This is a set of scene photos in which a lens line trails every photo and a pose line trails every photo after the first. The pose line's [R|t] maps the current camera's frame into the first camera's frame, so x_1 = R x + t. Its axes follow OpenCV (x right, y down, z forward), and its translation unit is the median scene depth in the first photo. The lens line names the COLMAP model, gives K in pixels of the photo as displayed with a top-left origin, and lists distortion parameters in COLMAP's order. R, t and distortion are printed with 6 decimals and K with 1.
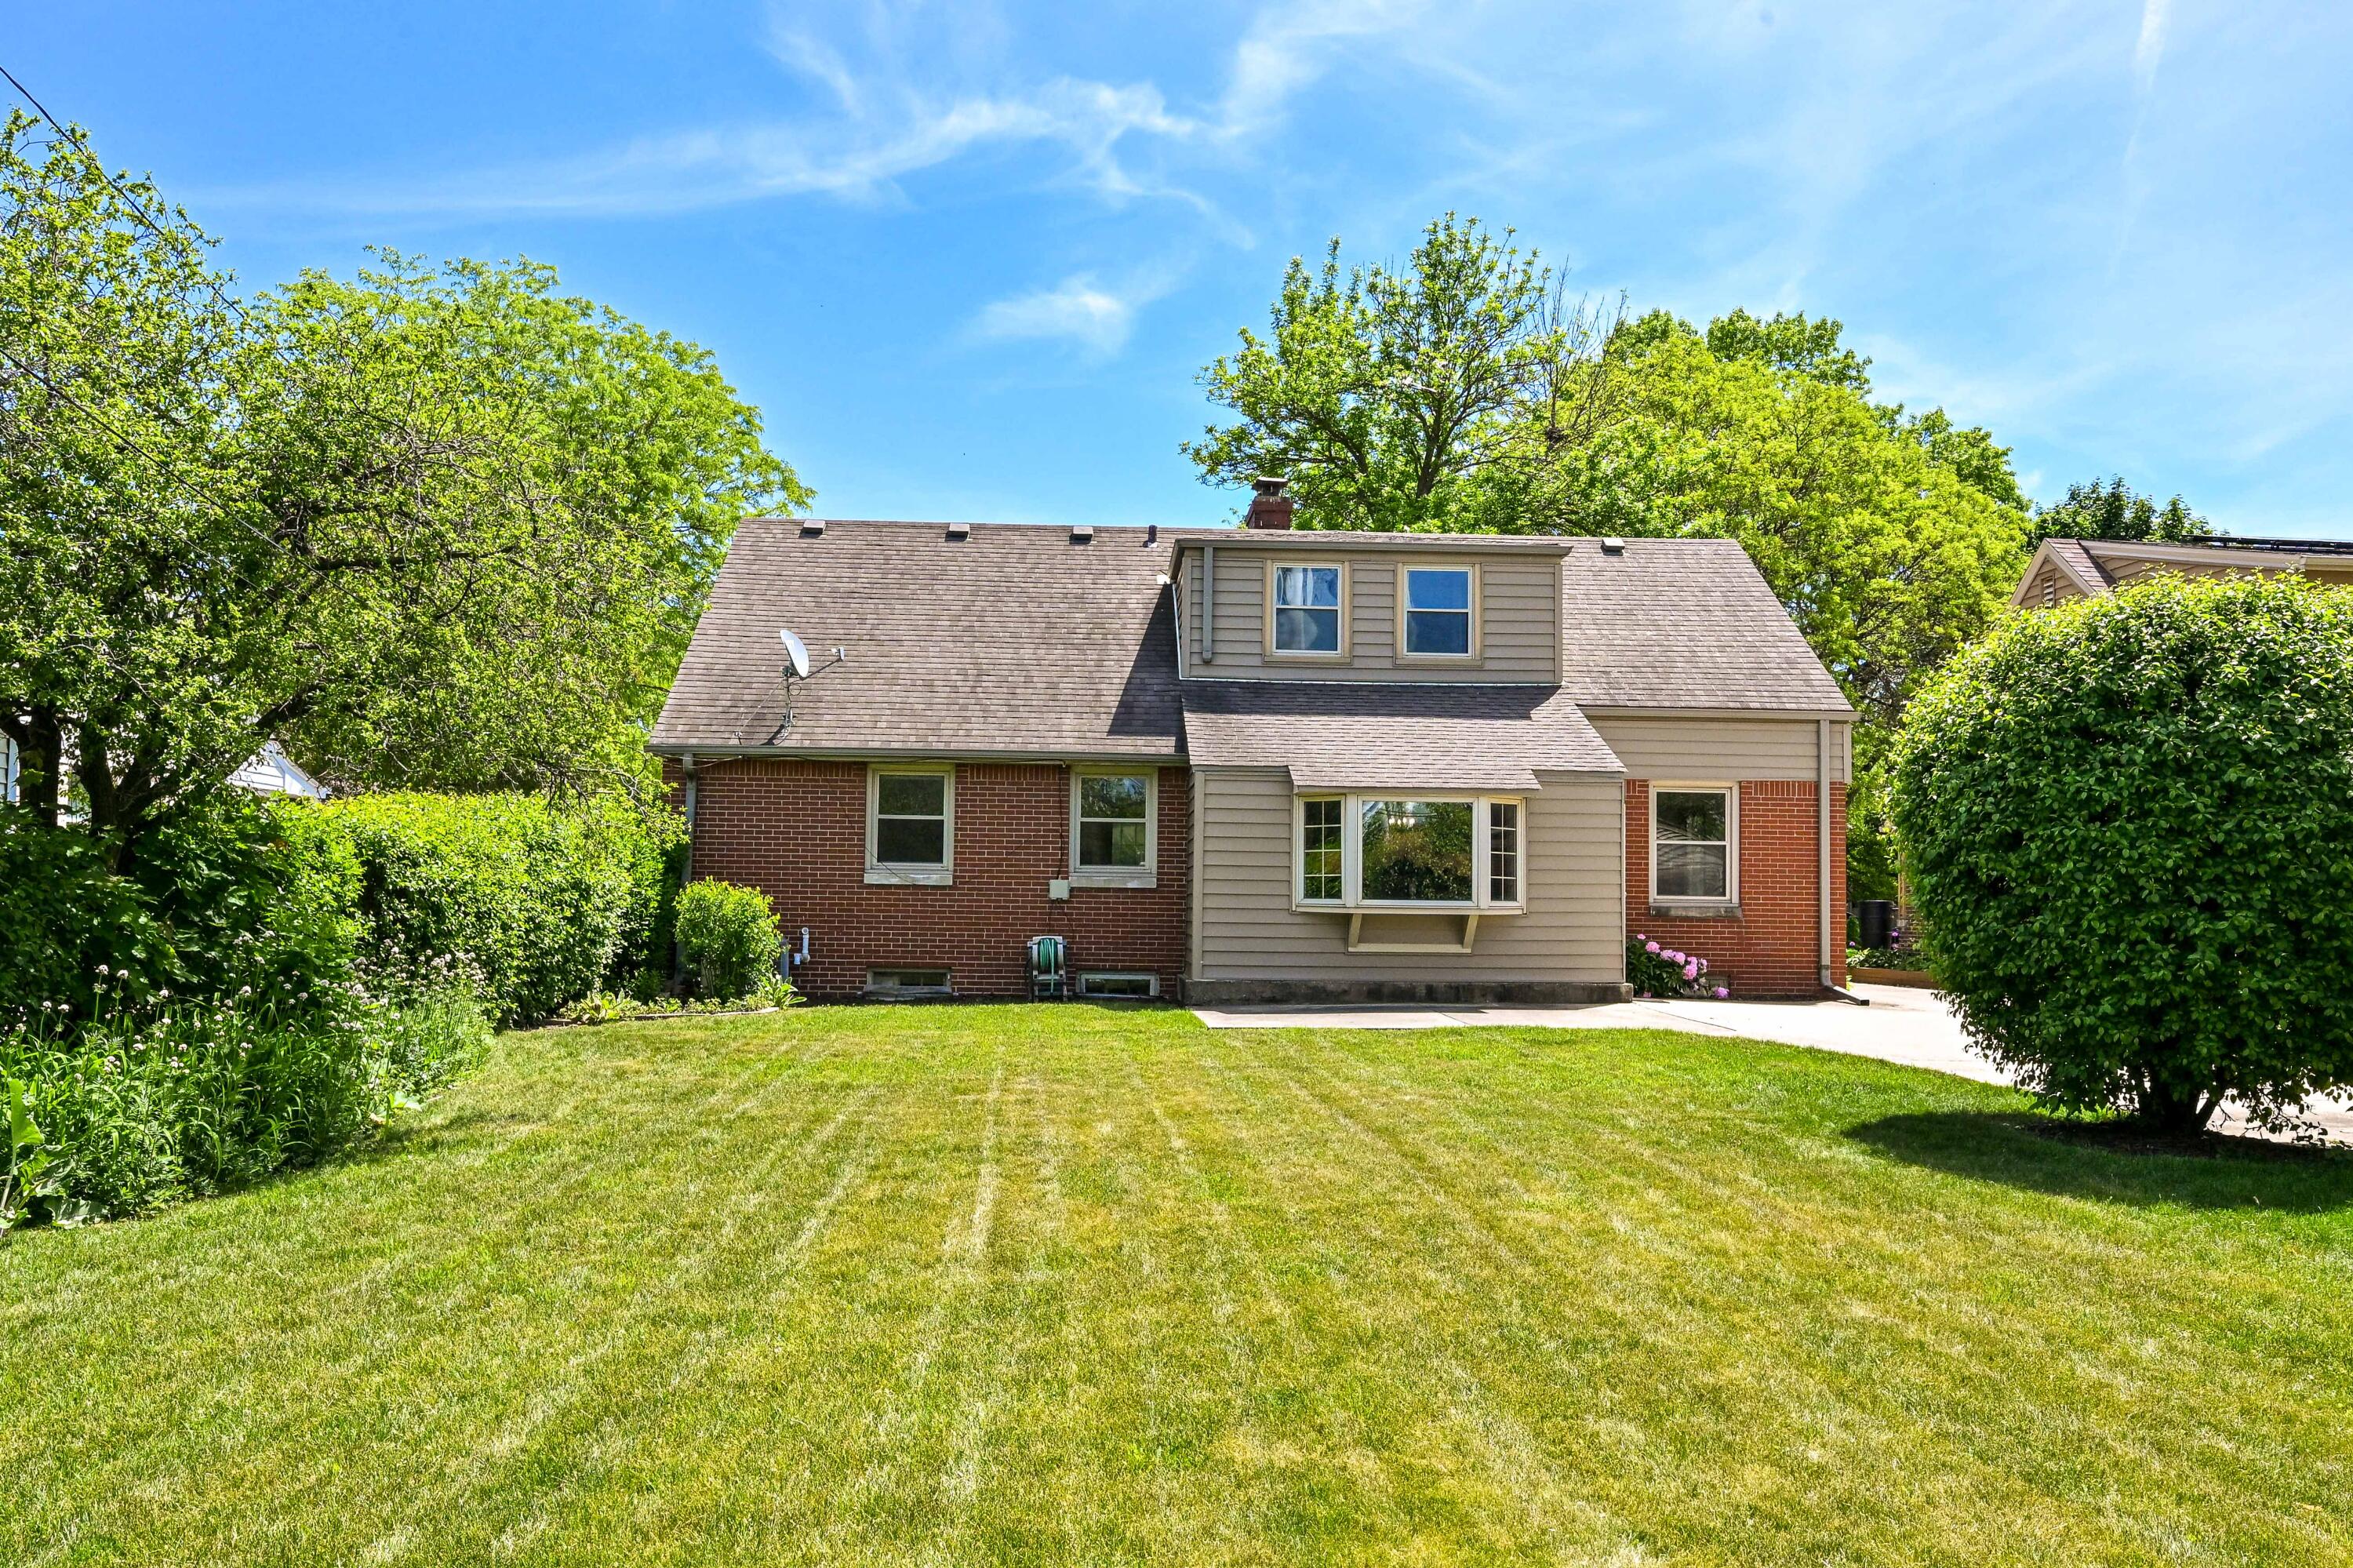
lens RADIAL K [[1664.9, 0, 1236.3], [0, 1664.9, 828.9], [0, 0, 1]] dist [-0.012453, 0.005052]
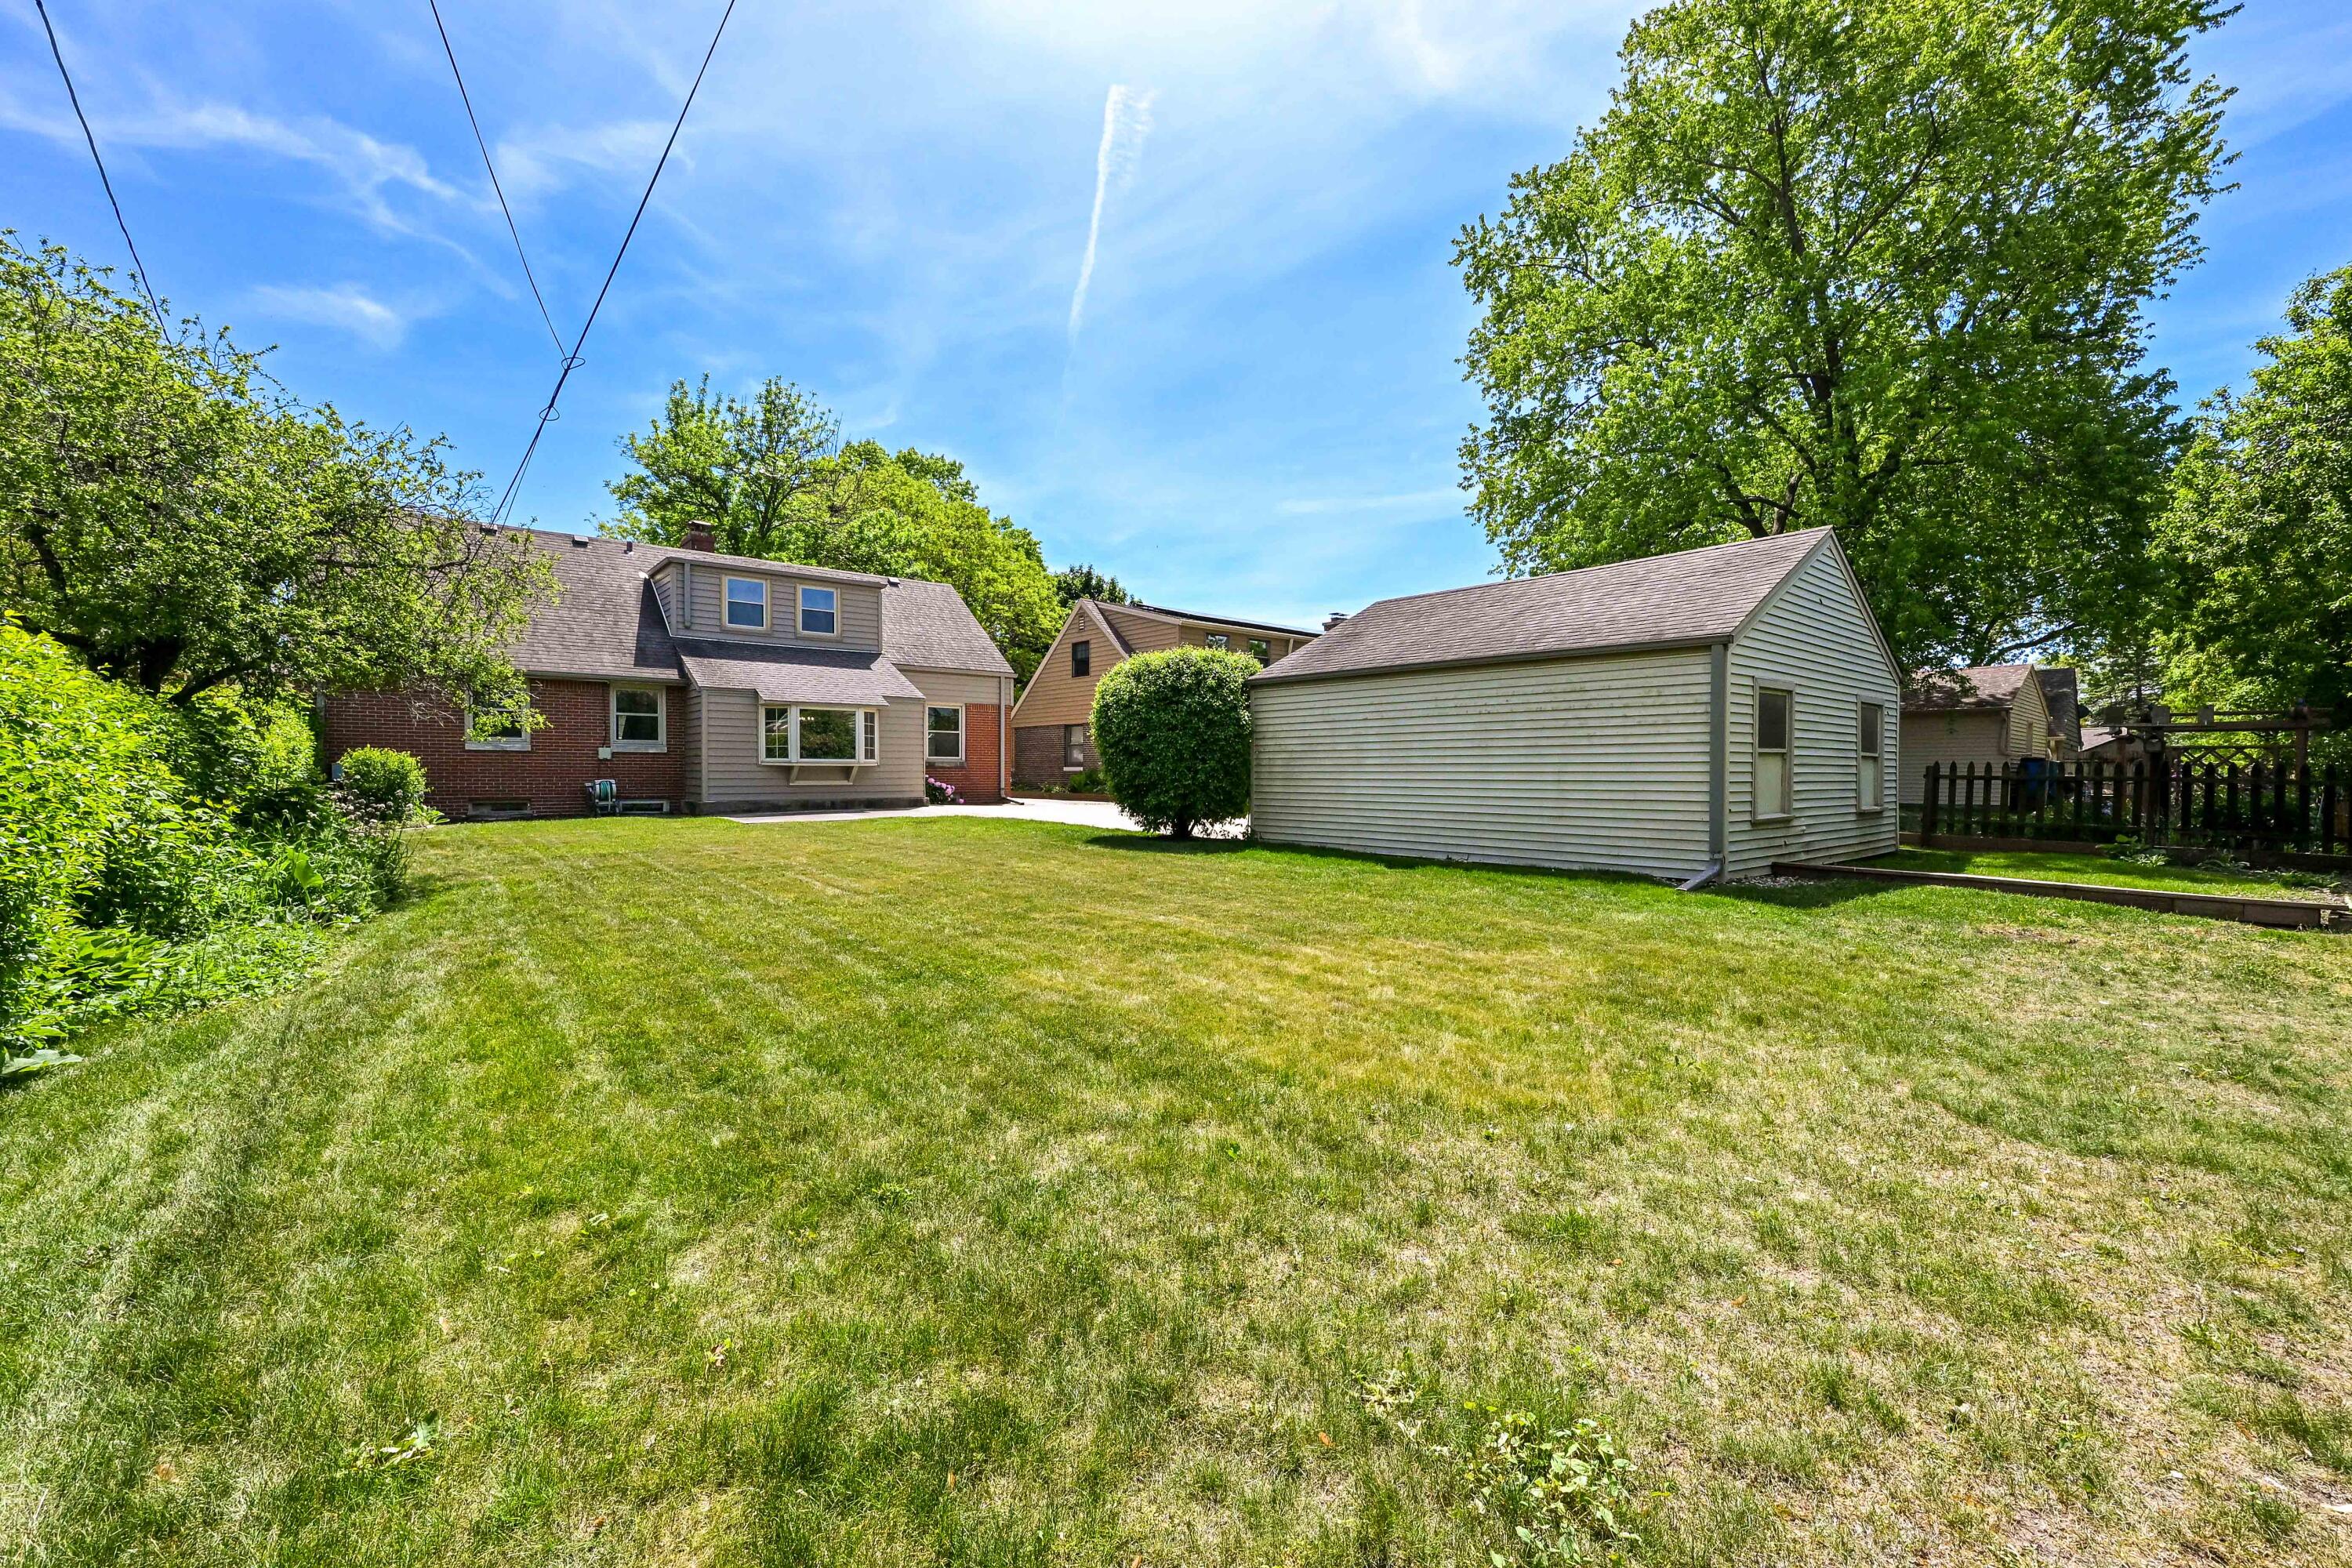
lens RADIAL K [[925.4, 0, 1178.1], [0, 925.4, 781.5], [0, 0, 1]] dist [0.015094, 0.000011]
pose [[0.814612, -0.016282, 0.579778, -0.171692], [-0.022032, 0.998016, 0.058984, -0.004760], [-0.579588, -0.060823, 0.812637, -0.140863]]
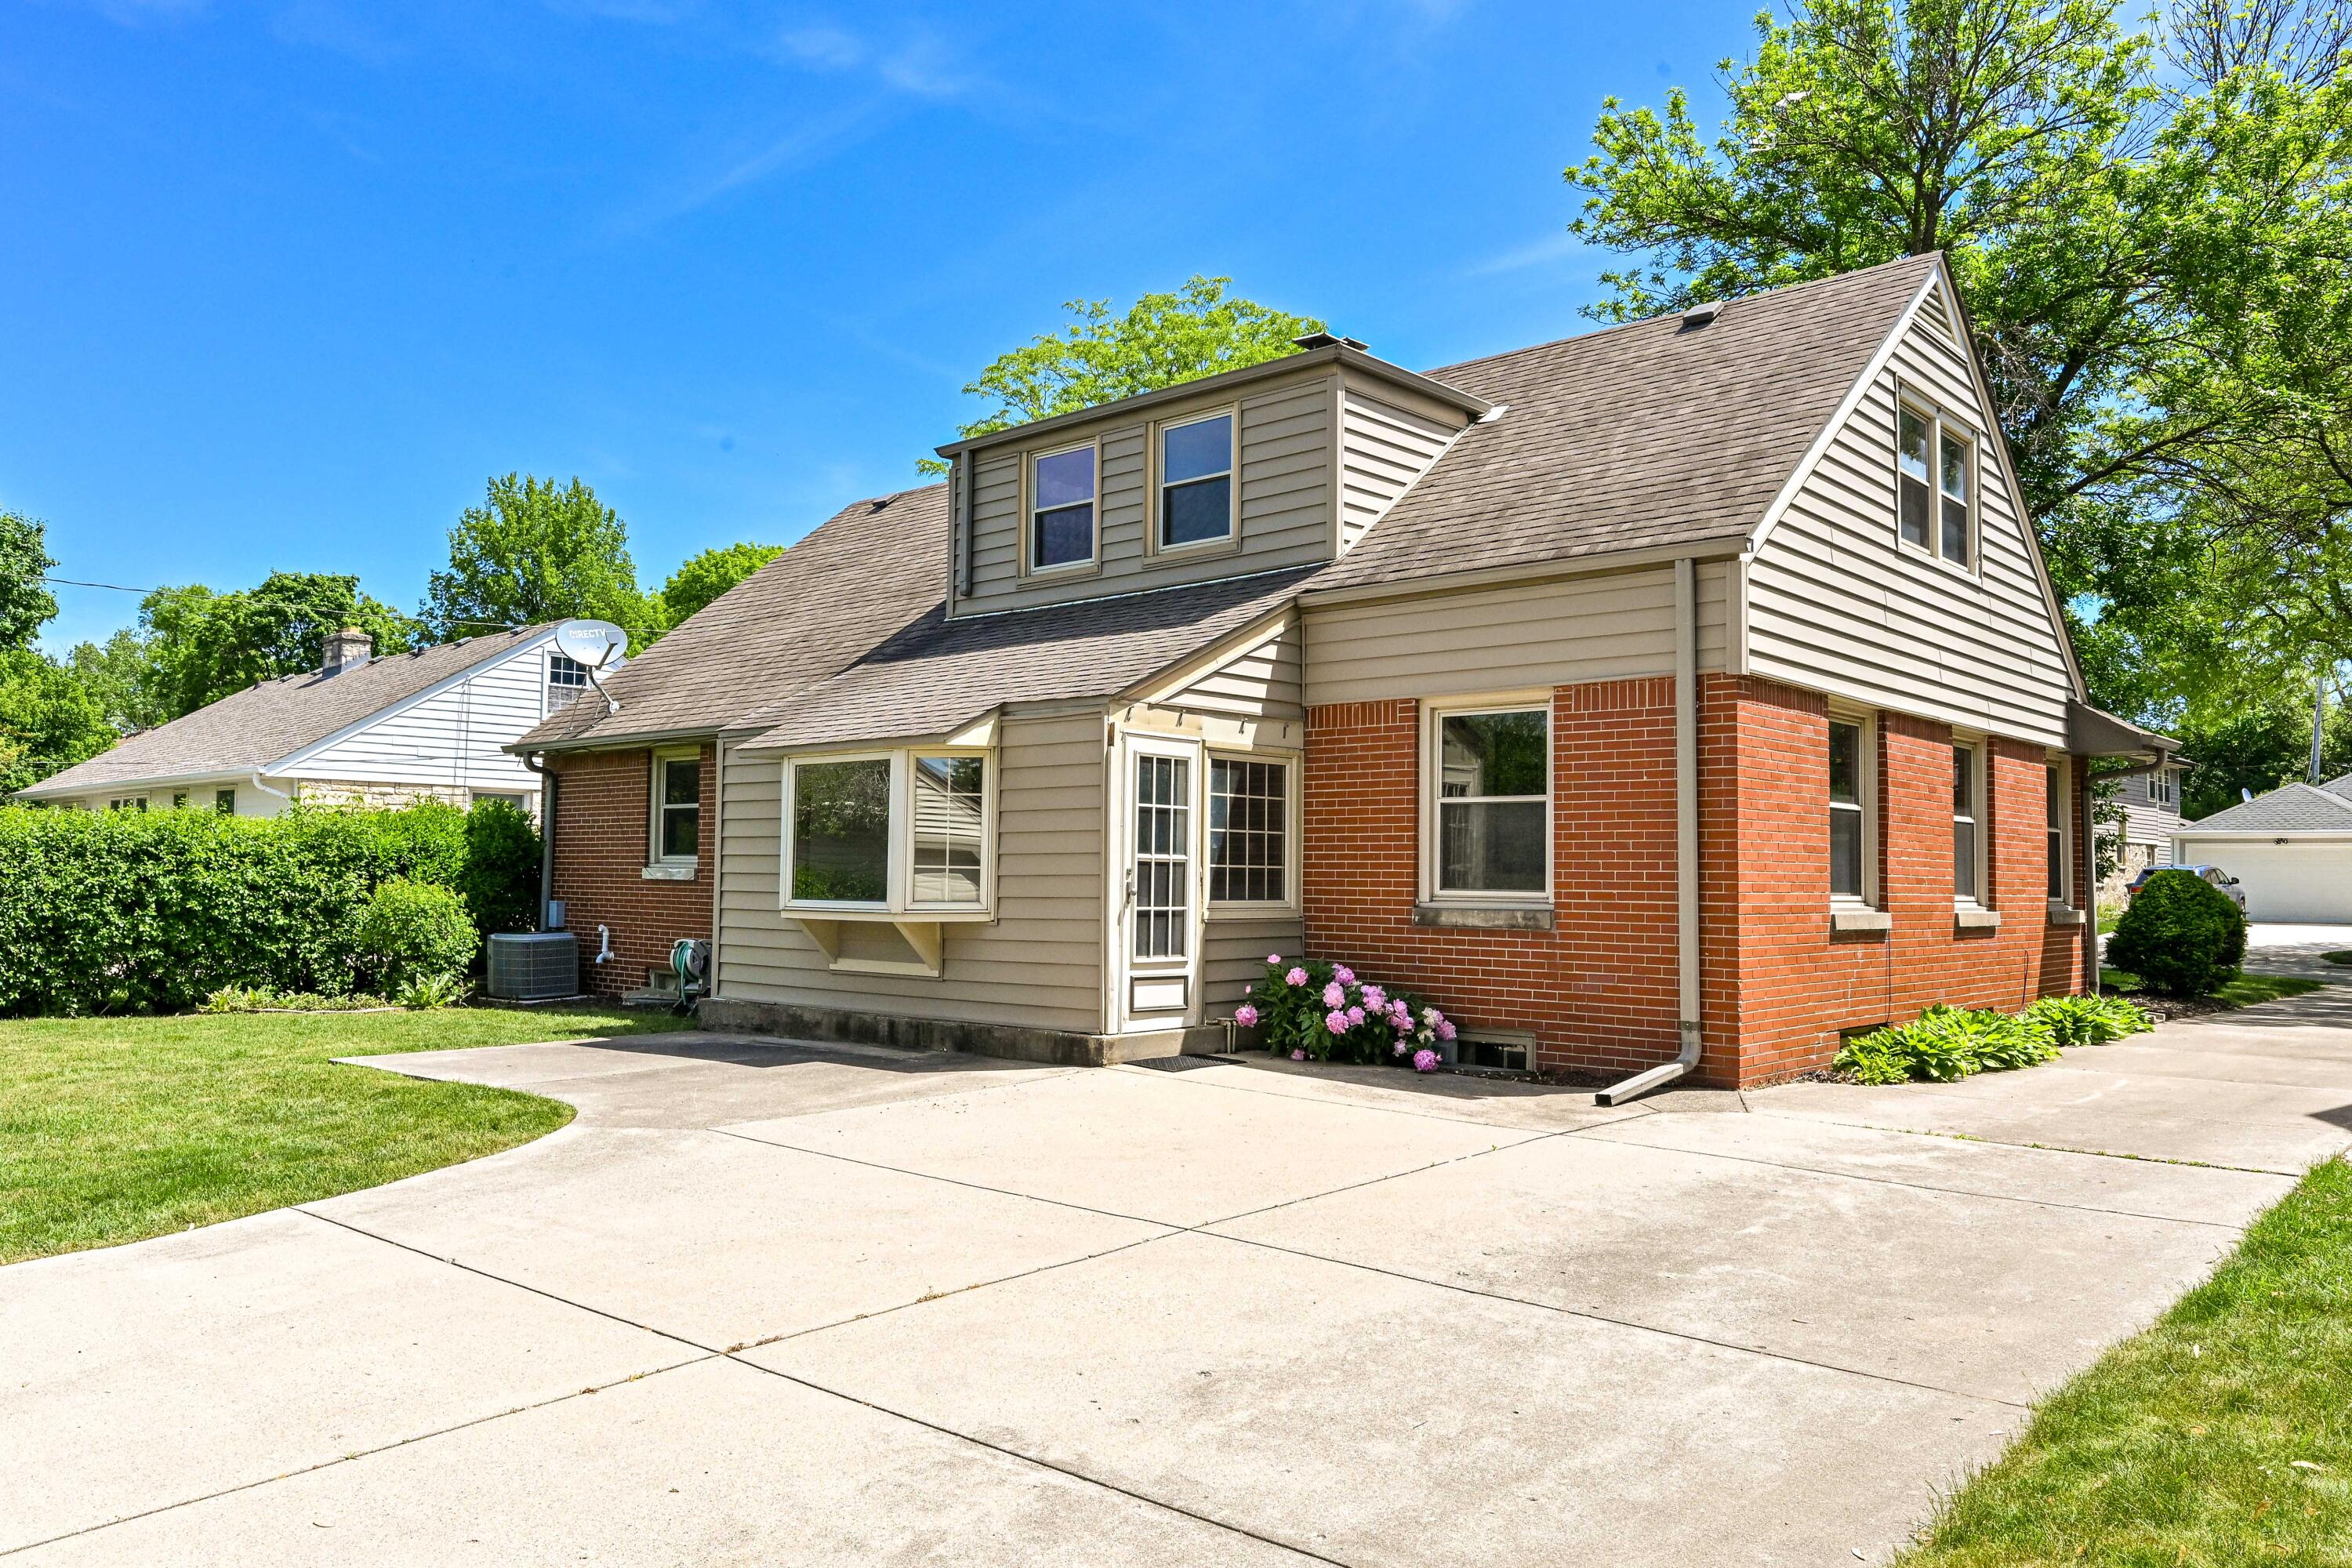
lens RADIAL K [[1652.9, 0, 1179.2], [0, 1652.9, 780.7], [0, 0, 1]] dist [0.002831, 0.000213]
pose [[0.706174, -0.046781, -0.706491, 0.611643], [0.034342, 0.998904, -0.031817, 0.016651], [0.707205, -0.001794, 0.707006, 0.517301]]
